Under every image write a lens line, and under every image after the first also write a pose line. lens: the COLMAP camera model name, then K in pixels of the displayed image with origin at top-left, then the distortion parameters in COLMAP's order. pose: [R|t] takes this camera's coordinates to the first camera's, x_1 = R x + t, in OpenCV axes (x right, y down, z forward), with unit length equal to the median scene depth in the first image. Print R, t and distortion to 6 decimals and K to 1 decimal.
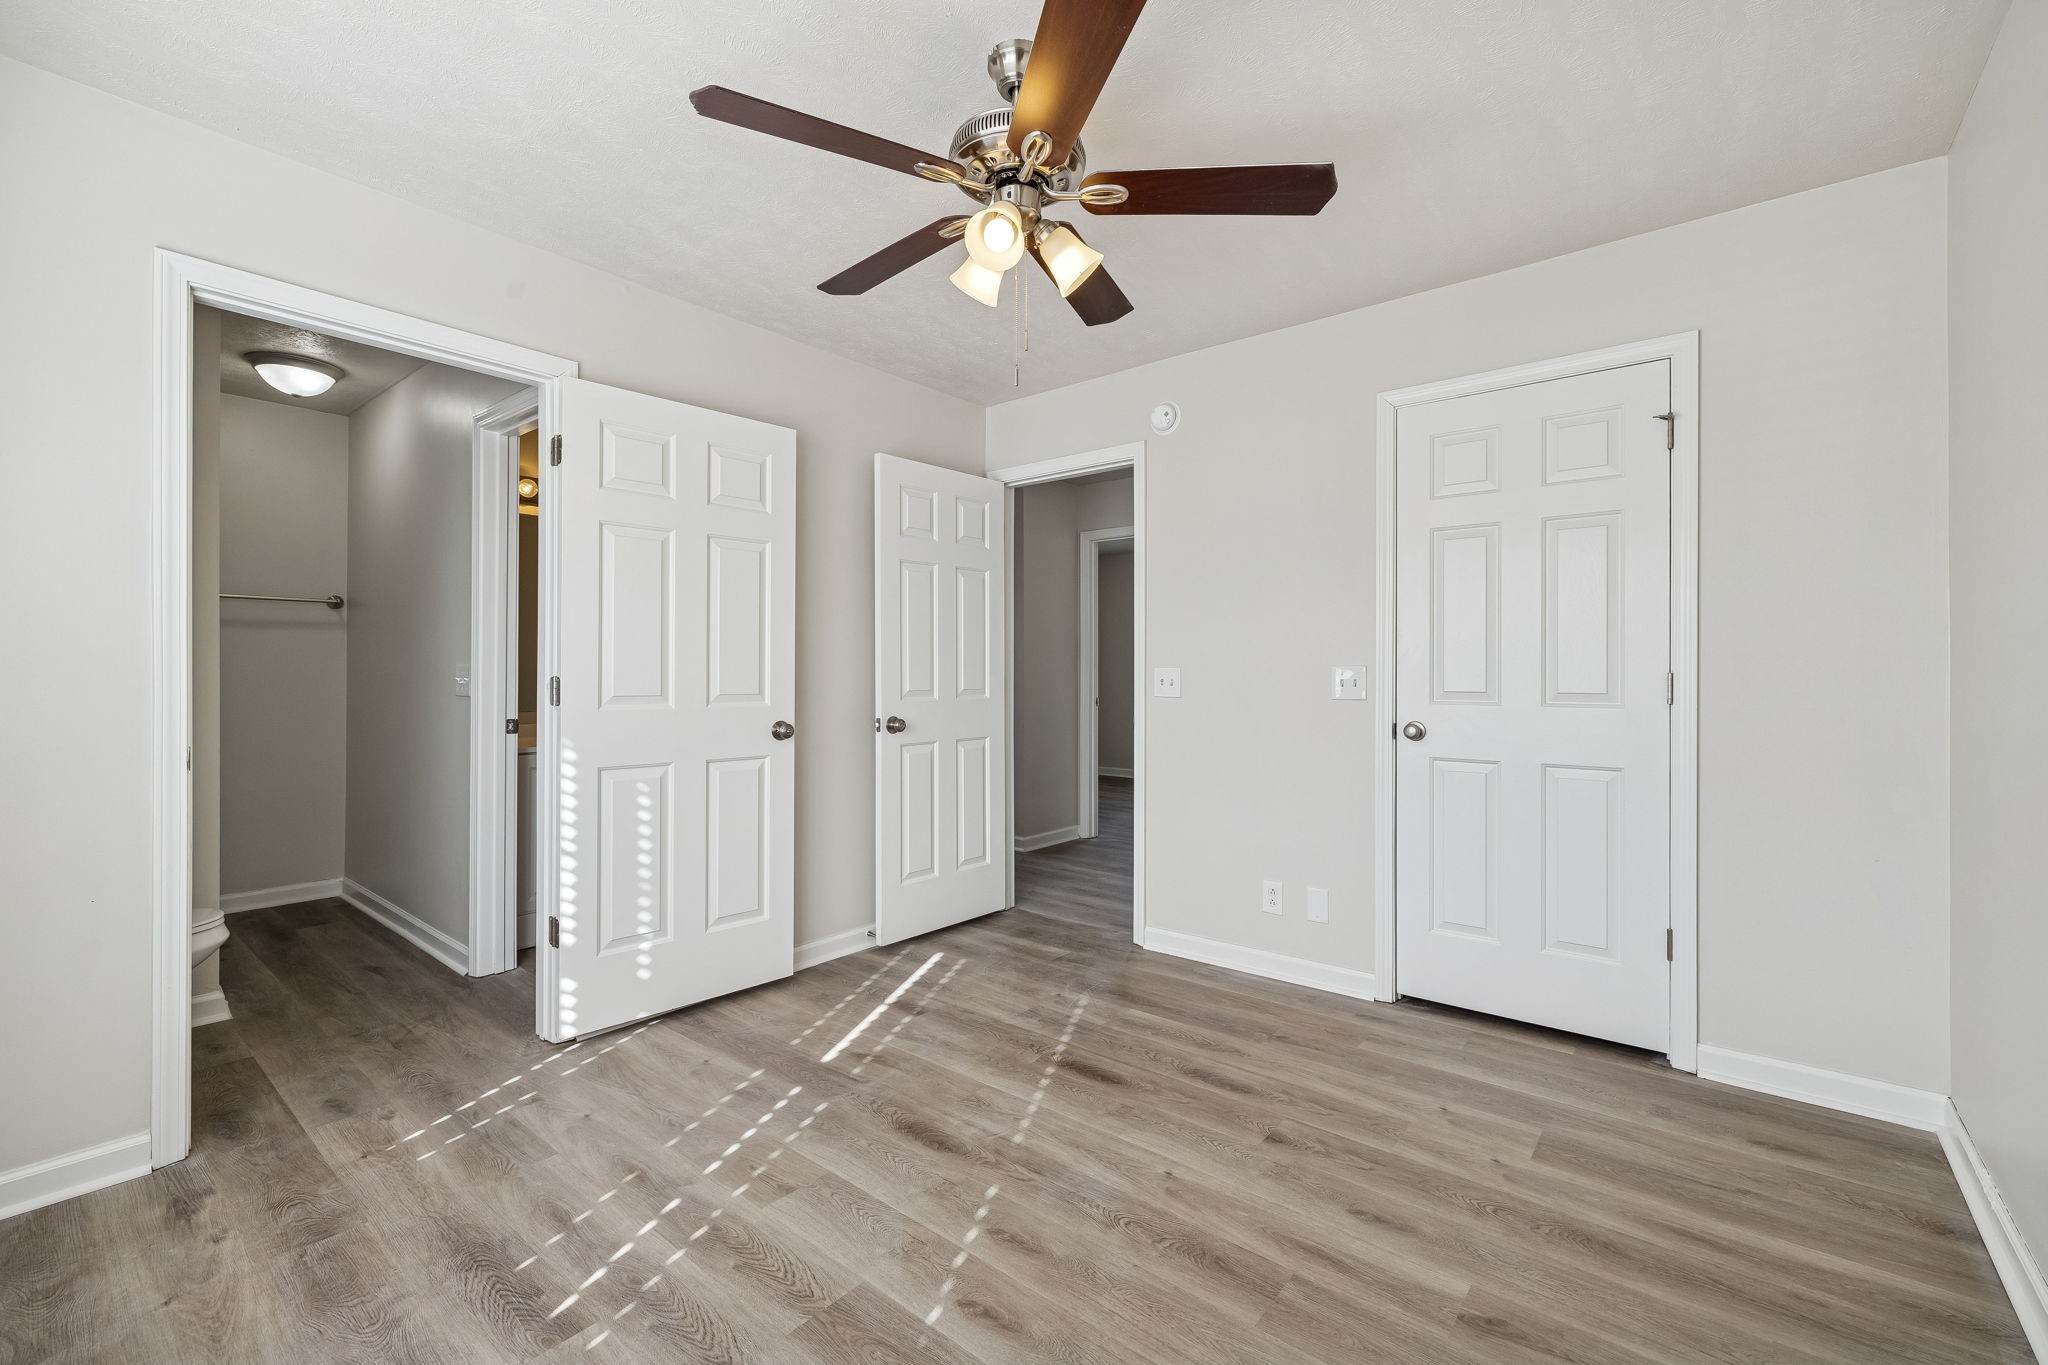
lens RADIAL K [[870.1, 0, 999.9], [0, 870.1, 669.9], [0, 0, 1]] dist [0.001598, 0.000831]
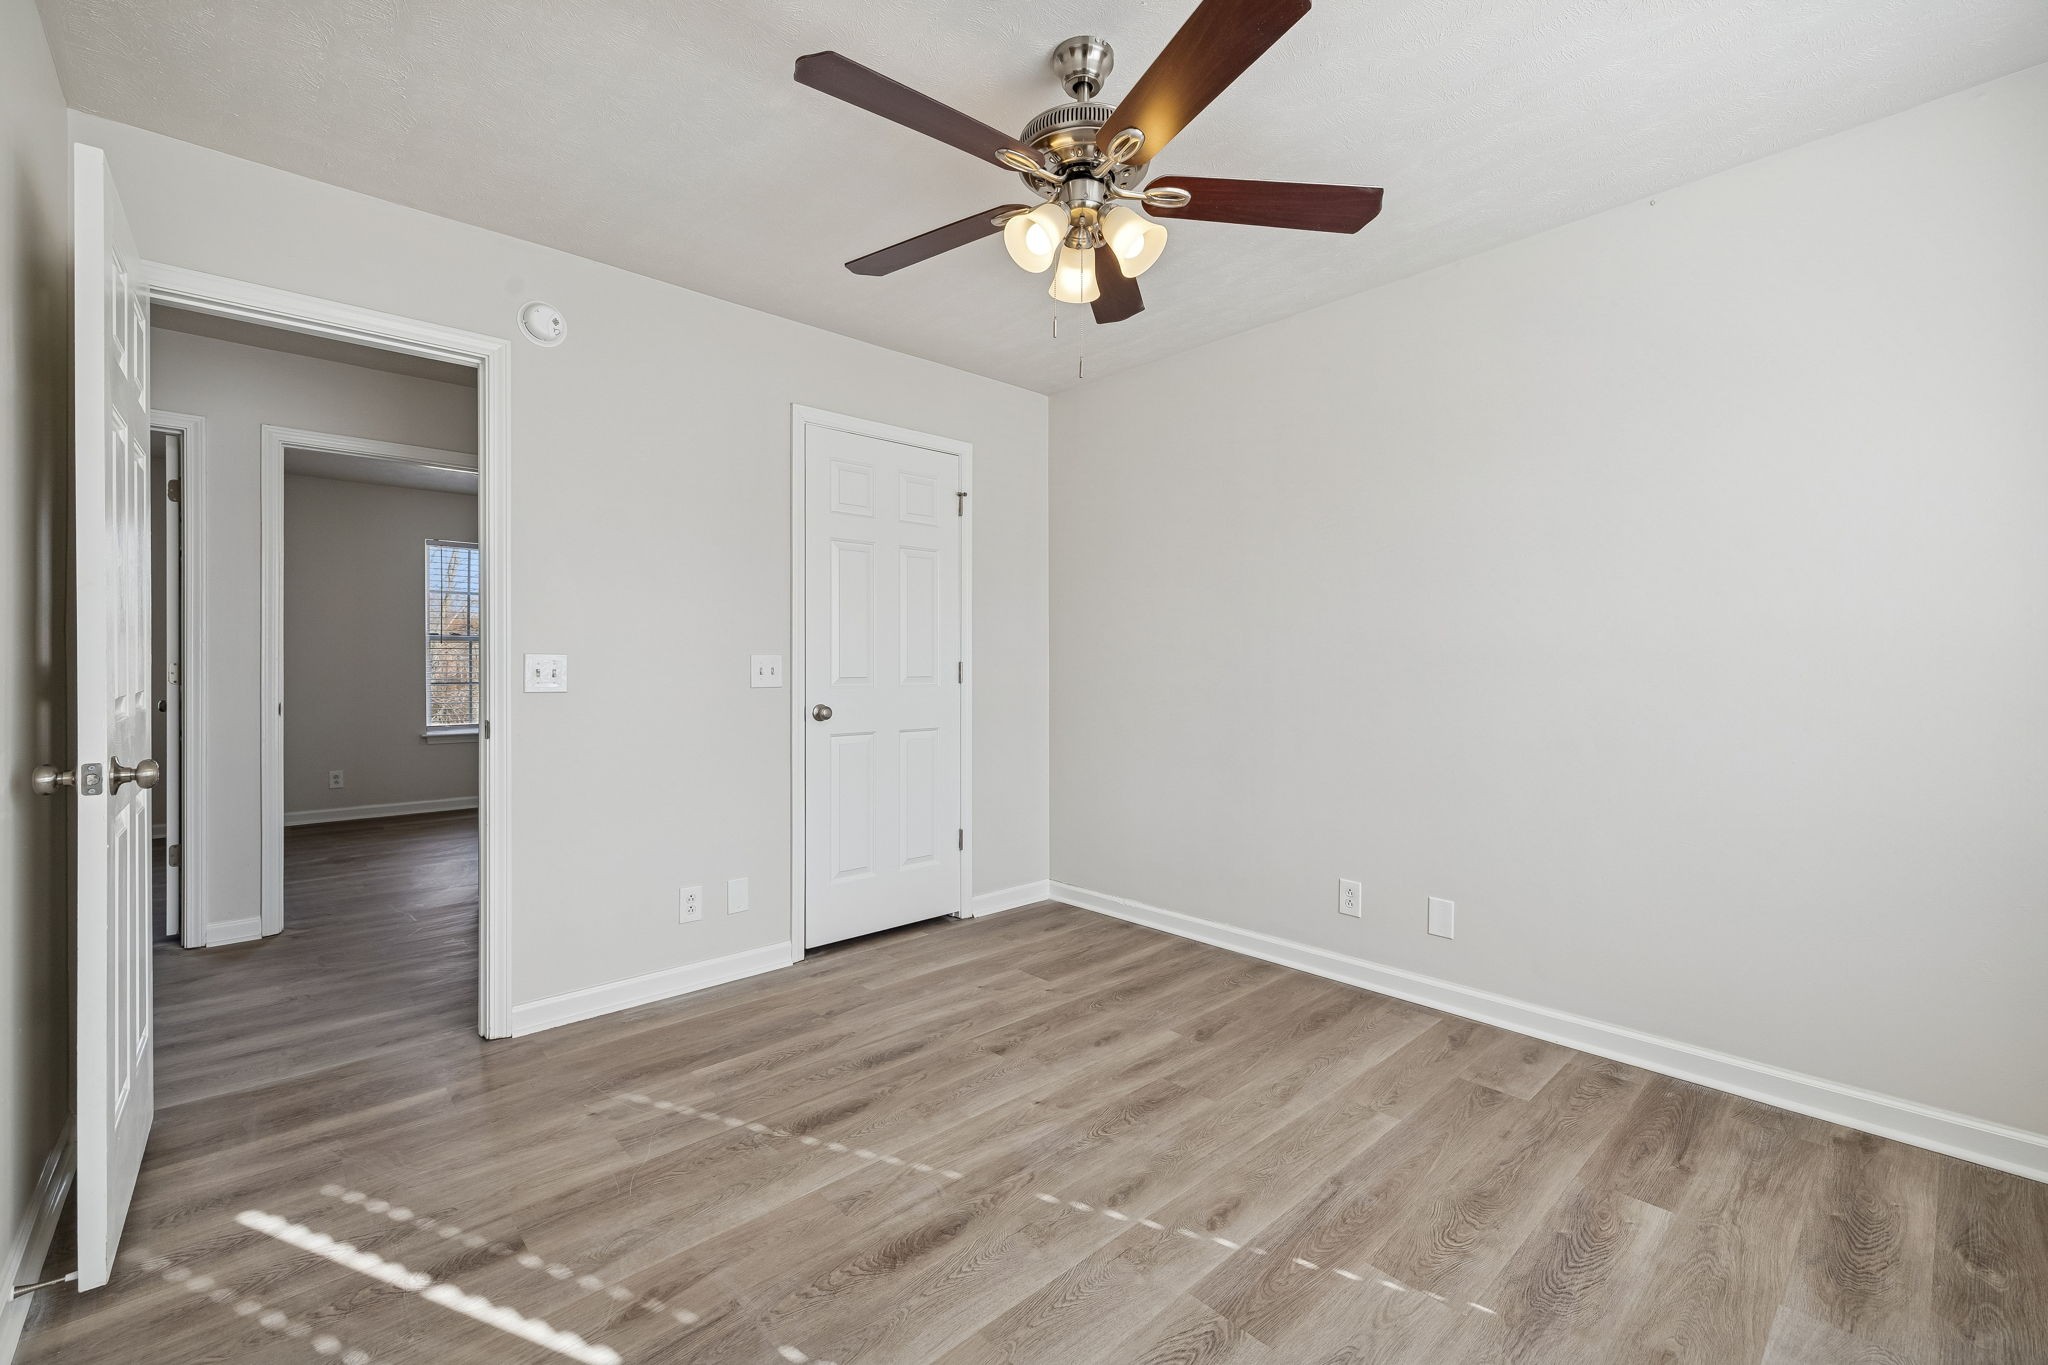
lens RADIAL K [[870.1, 0, 1043.8], [0, 870.1, 669.4], [0, 0, 1]] dist [0.001598, 0.000831]
pose [[0.111346, -0.006391, 0.993761, -0.782433], [-0.004540, 0.999966, 0.006940, 0.005404], [-0.993771, -0.005284, 0.111313, 0.732513]]
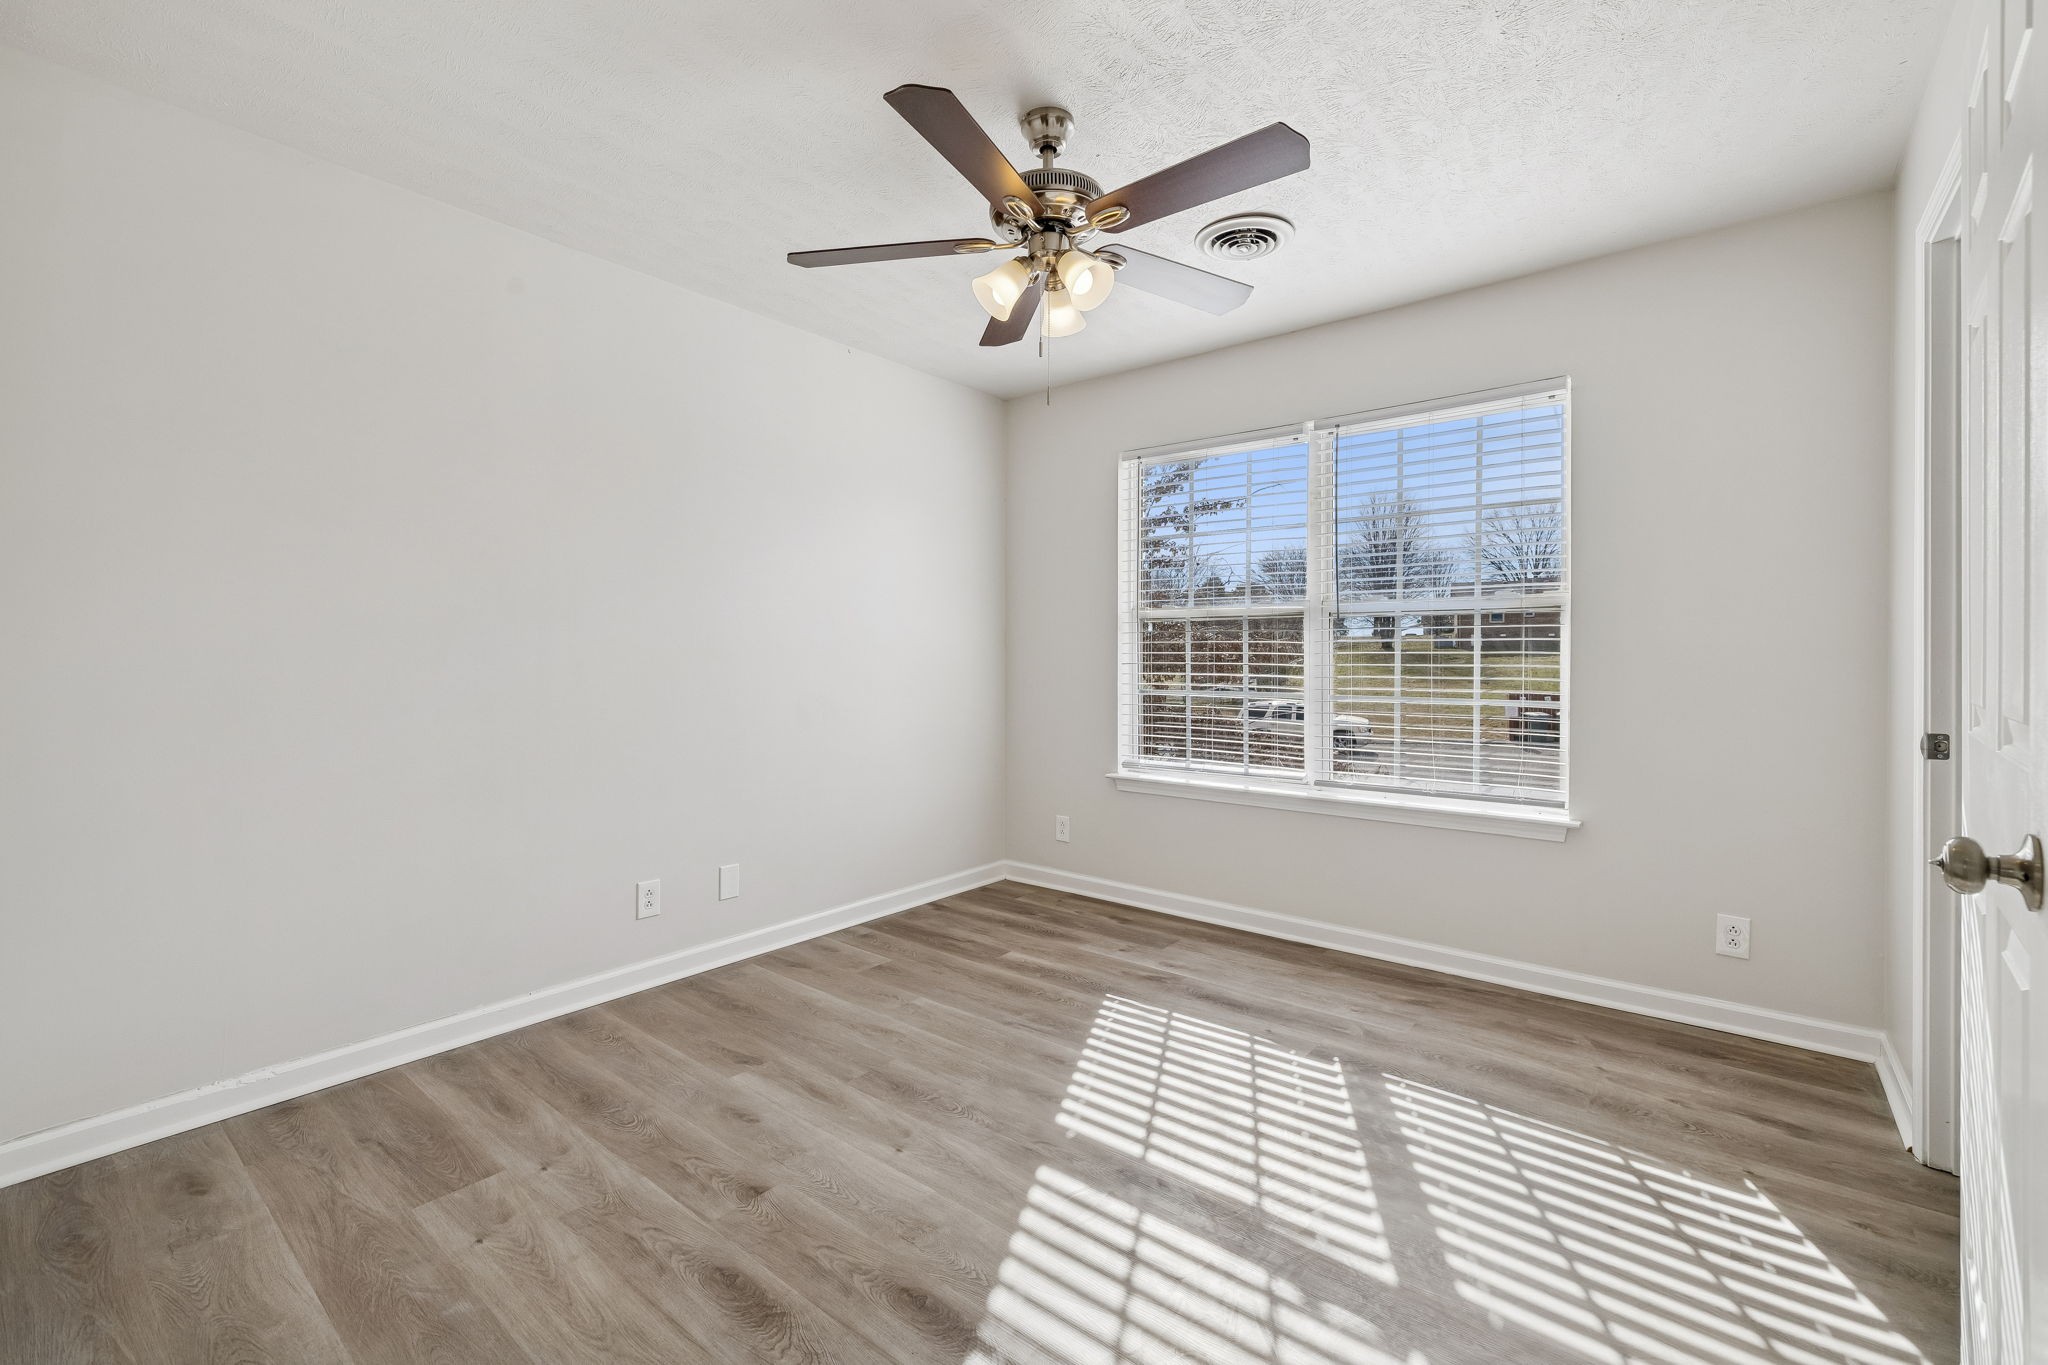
lens RADIAL K [[870.1, 0, 1010.5], [0, 870.1, 672.4], [0, 0, 1]] dist [0.001598, 0.000831]
pose [[-0.999876, -0.001865, -0.015662, 0.068712], [-0.002108, 0.999878, 0.015456, 0.008480], [0.015631, 0.015487, -0.999758, 1.686005]]
